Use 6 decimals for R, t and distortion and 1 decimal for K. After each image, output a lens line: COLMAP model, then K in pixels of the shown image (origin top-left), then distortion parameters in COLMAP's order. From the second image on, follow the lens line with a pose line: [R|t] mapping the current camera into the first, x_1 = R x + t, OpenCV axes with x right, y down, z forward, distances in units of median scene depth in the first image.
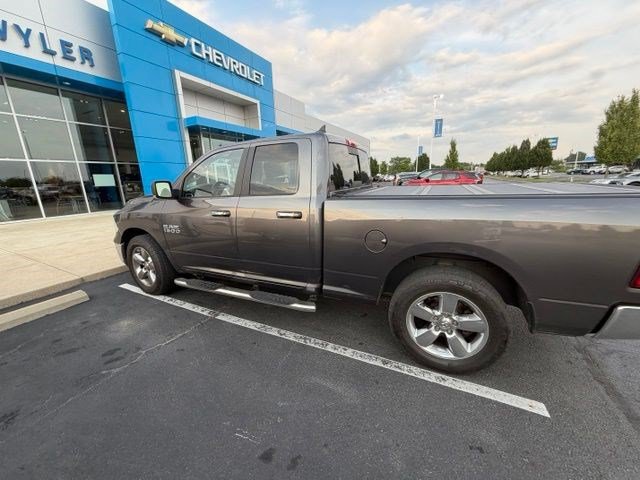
lens RADIAL K [[253.3, 0, 316.6], [0, 253.3, 240.3], [0, 0, 1]] dist [-0.000530, -0.000313]
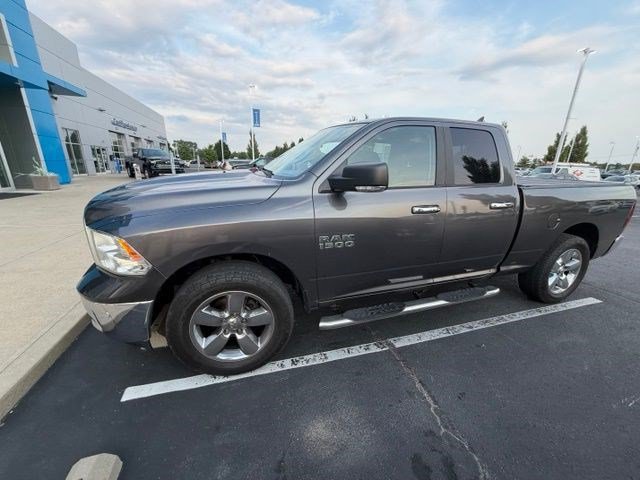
lens RADIAL K [[253.3, 0, 316.6], [0, 253.3, 240.3], [0, 0, 1]] dist [-0.000530, -0.000313]
pose [[0.717734, -0.151824, 0.679564, -0.910868], [0.118699, 0.988333, 0.095441, -0.099470], [-0.686126, 0.012162, 0.727381, 0.529986]]
